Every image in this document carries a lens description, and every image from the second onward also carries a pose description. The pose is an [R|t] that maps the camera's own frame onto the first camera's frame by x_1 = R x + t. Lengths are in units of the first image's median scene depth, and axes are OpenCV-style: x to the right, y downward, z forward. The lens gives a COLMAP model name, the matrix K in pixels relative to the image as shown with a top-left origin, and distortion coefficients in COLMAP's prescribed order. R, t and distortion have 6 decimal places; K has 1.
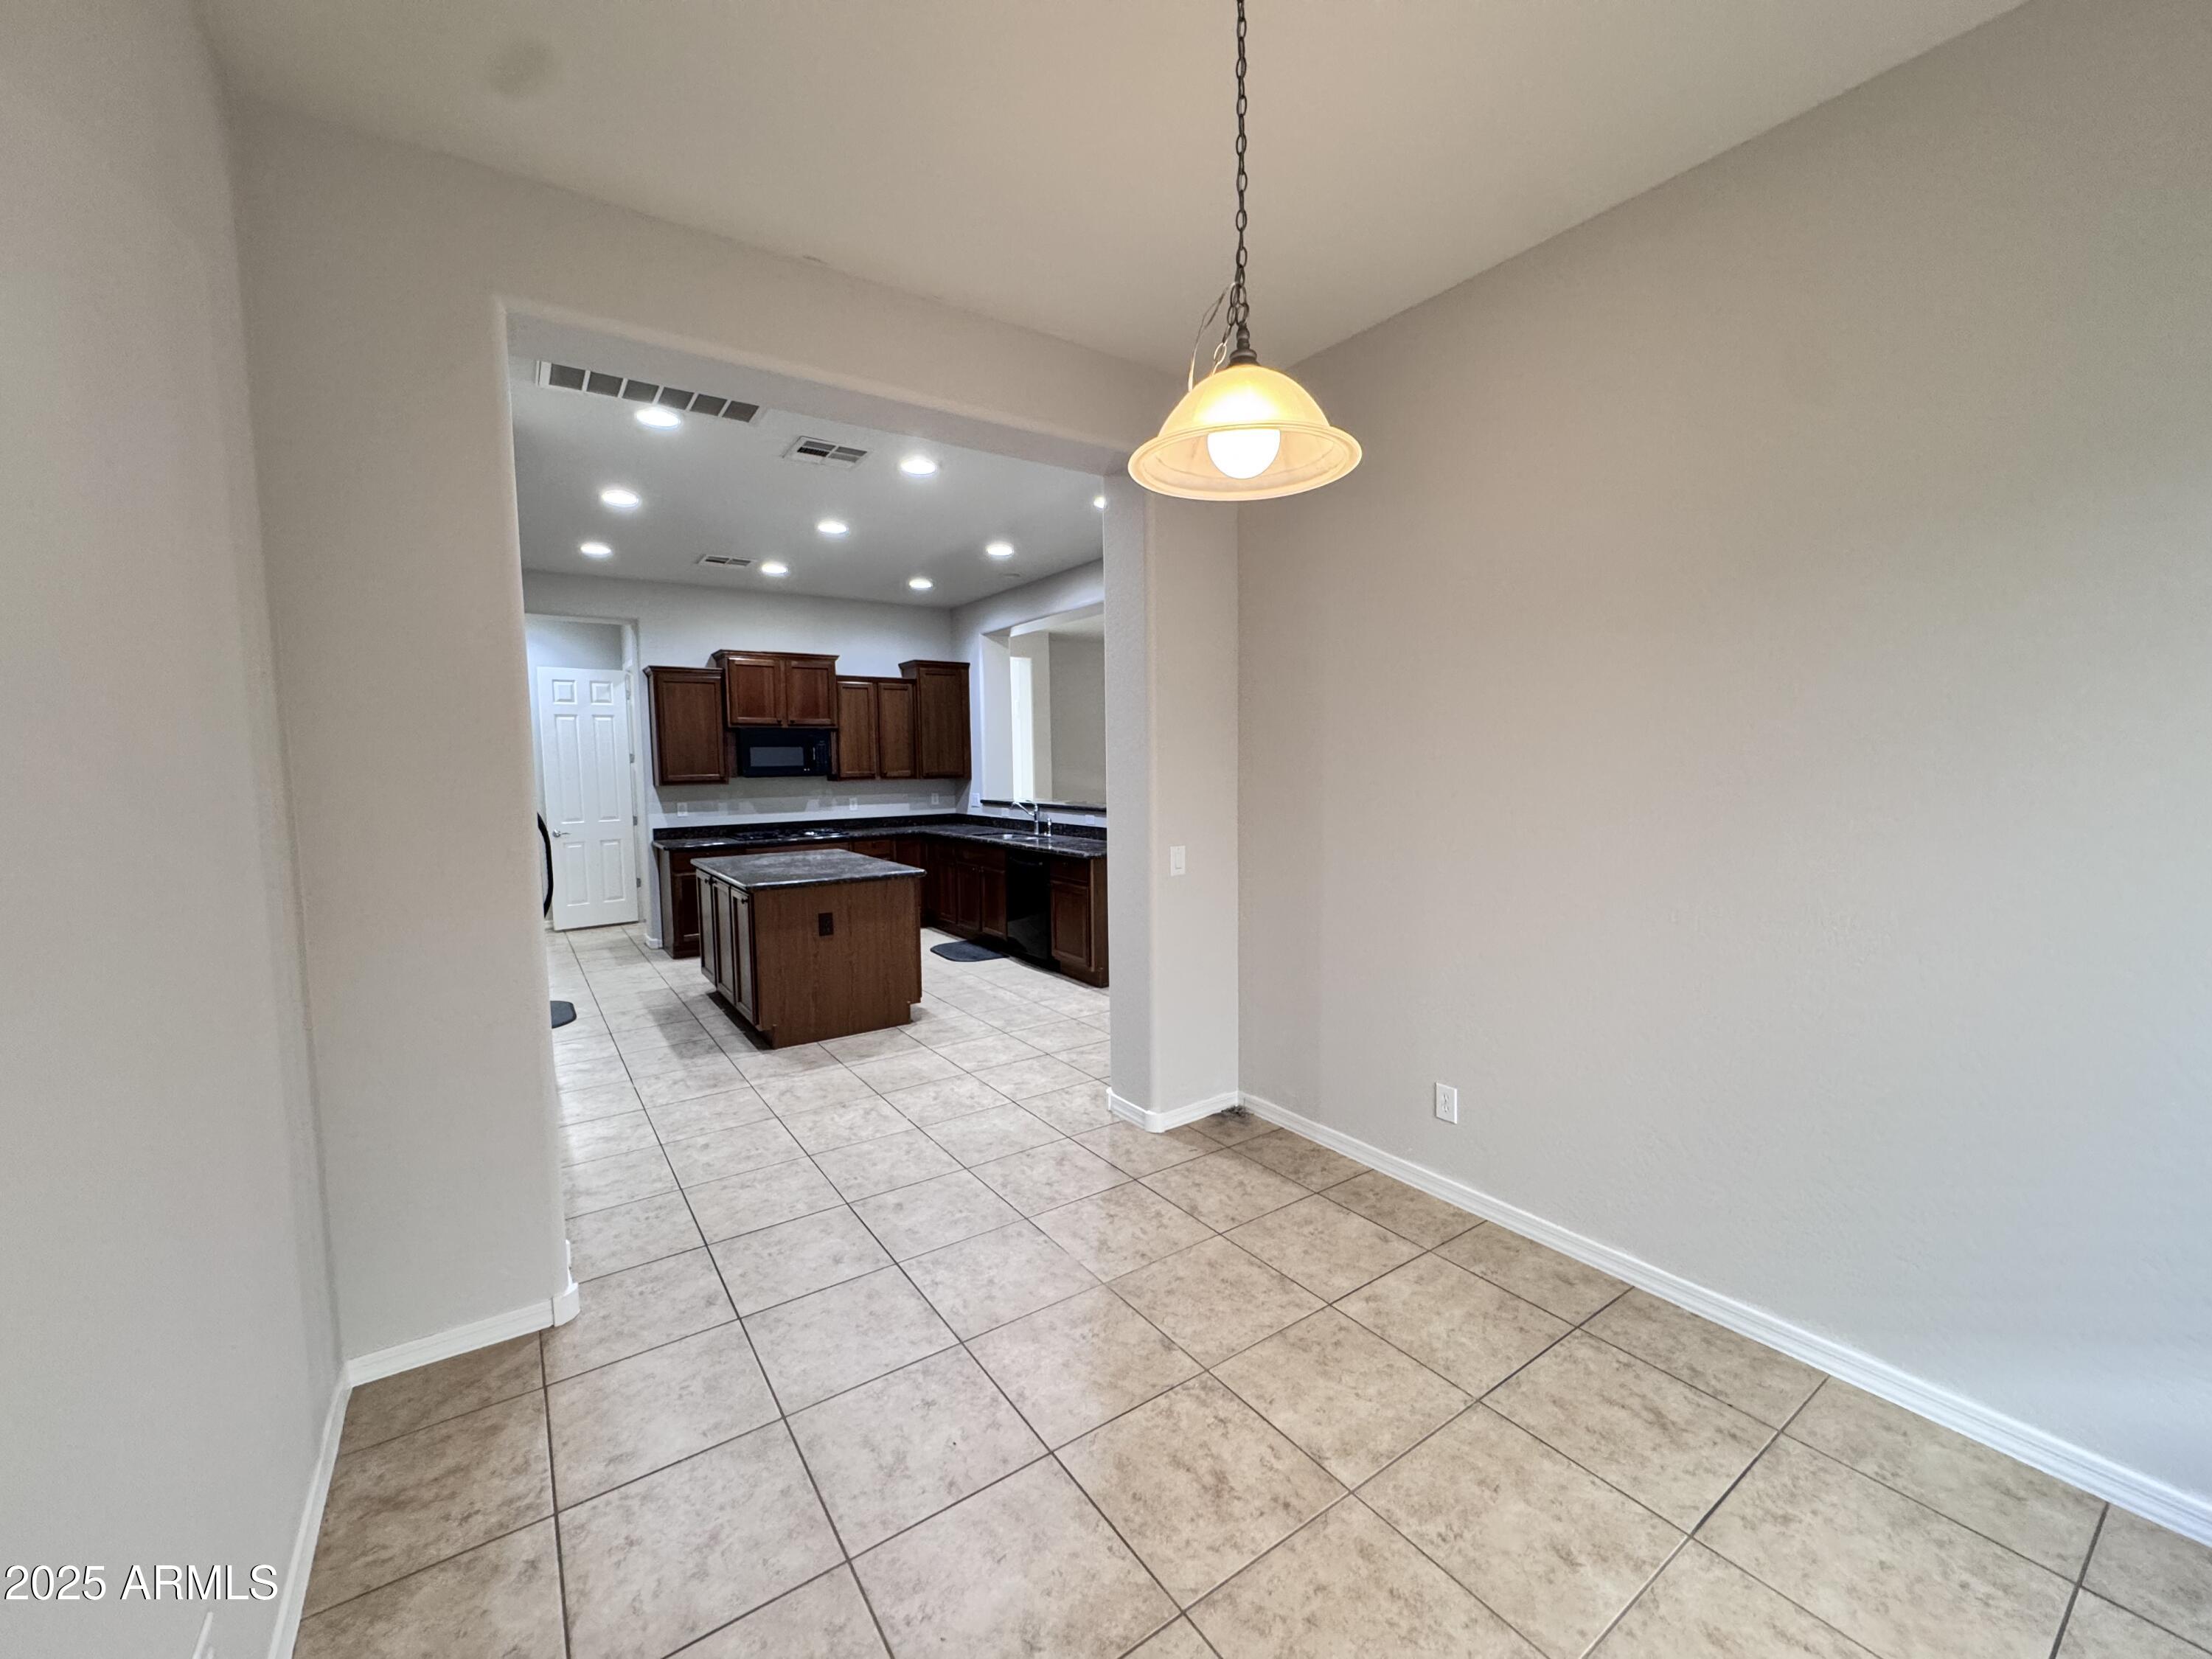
lens RADIAL K [[884.6, 0, 1107.2], [0, 884.6, 827.8], [0, 0, 1]] dist [-0.001850, 0.000104]
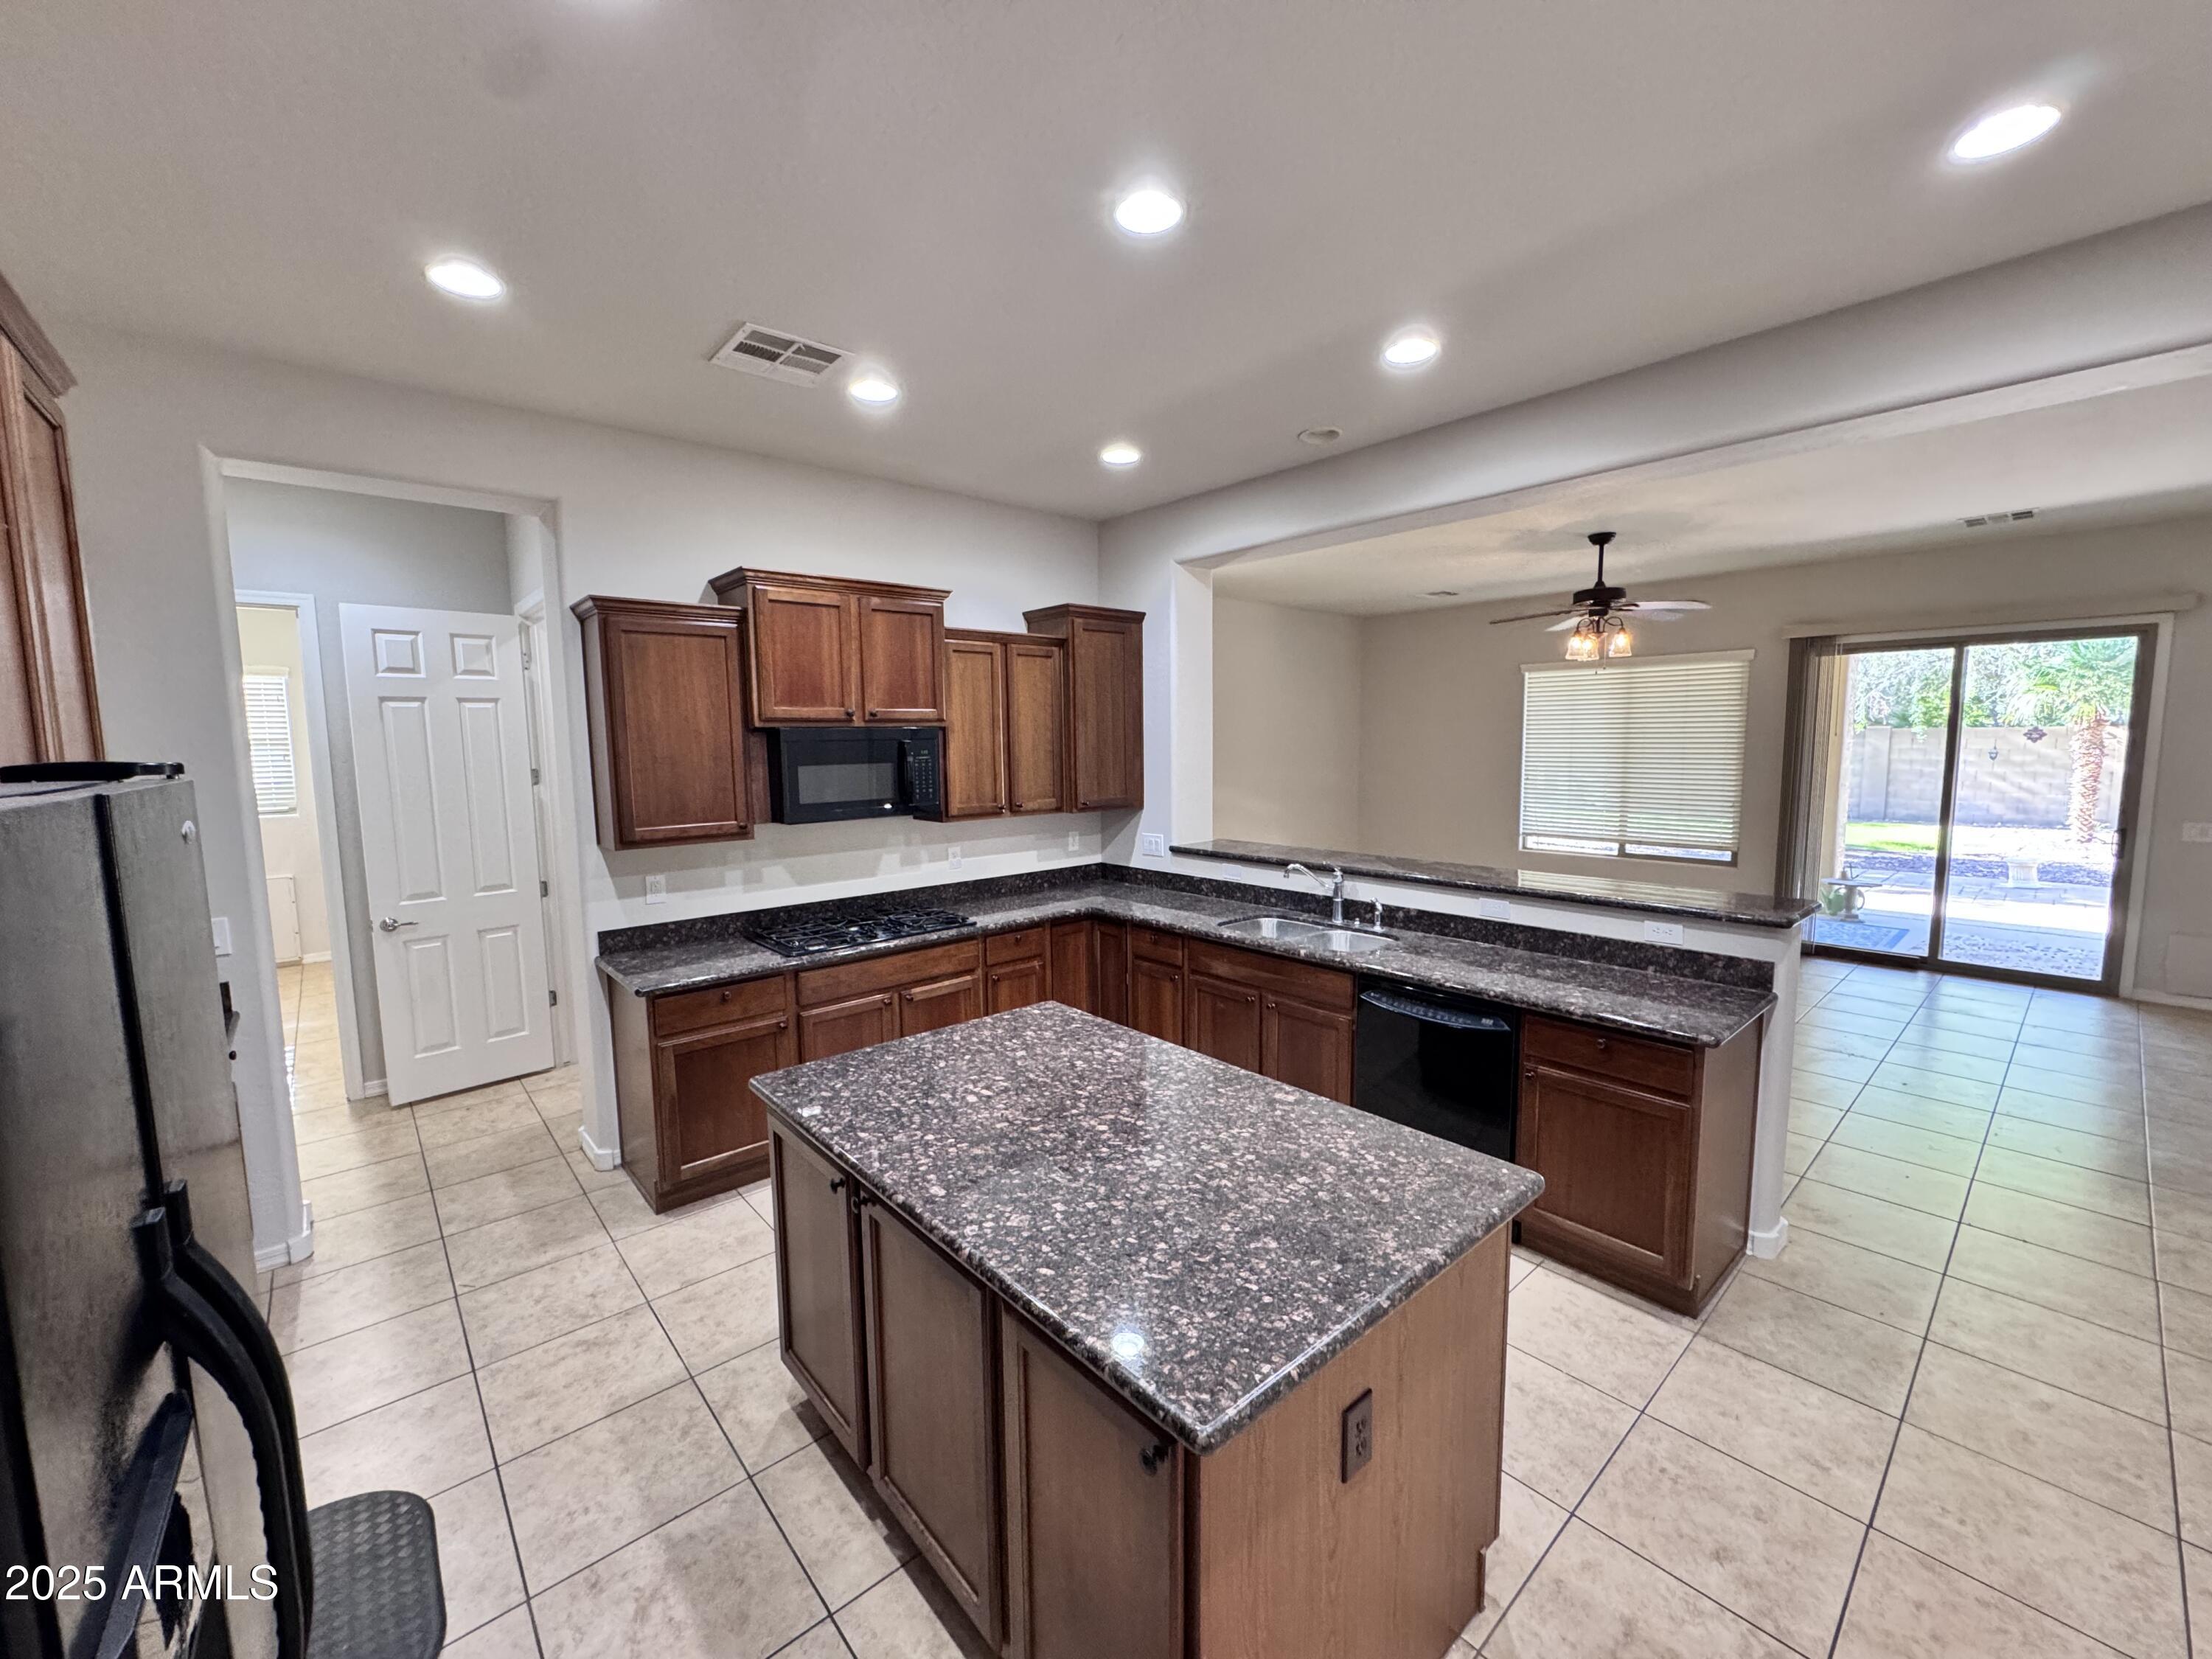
lens RADIAL K [[884.6, 0, 1107.2], [0, 884.6, 827.8], [0, 0, 1]] dist [-0.001850, 0.000104]
pose [[0.993611, -0.010919, 0.112330, -0.449643], [0.008114, 0.999644, 0.025403, -0.105899], [-0.112567, -0.024329, 0.993346, 0.753437]]
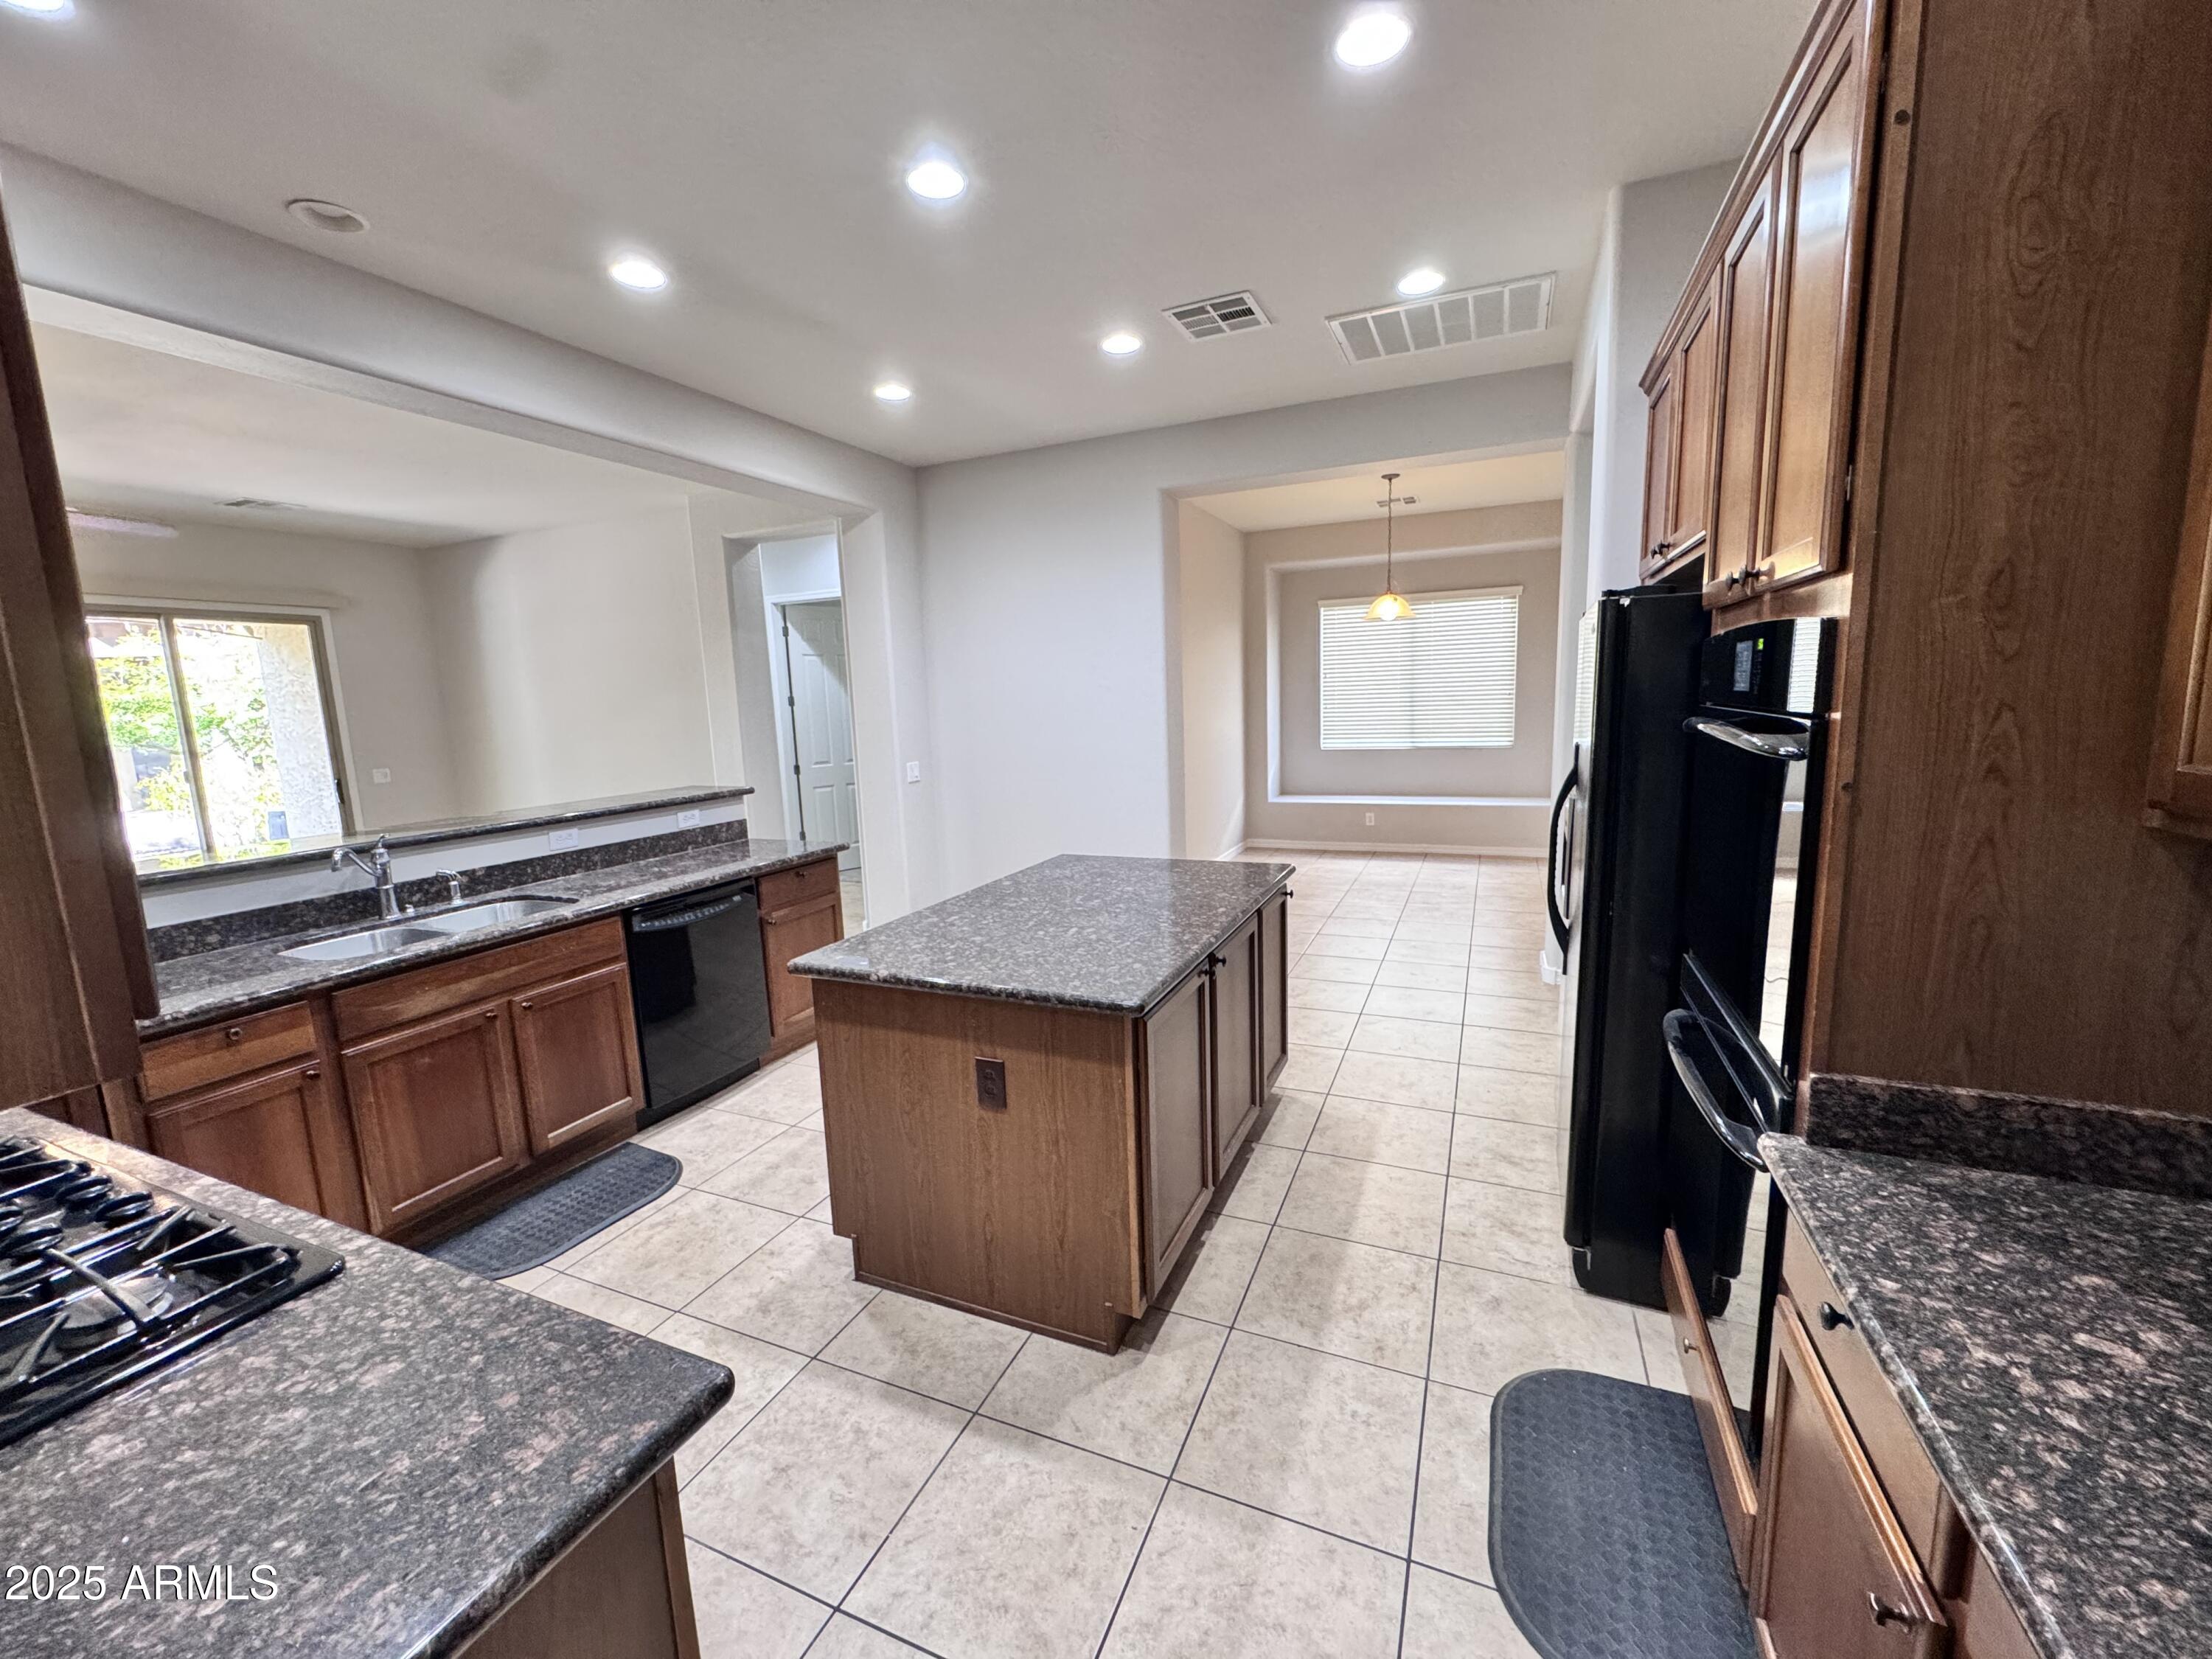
lens RADIAL K [[884.6, 0, 1107.2], [0, 884.6, 827.8], [0, 0, 1]] dist [-0.001850, 0.000104]
pose [[-0.522753, -0.095727, 0.847092, -0.923829], [0.107357, 0.978372, 0.176814, -0.108322], [-0.845697, 0.183372, -0.501170, 1.464634]]
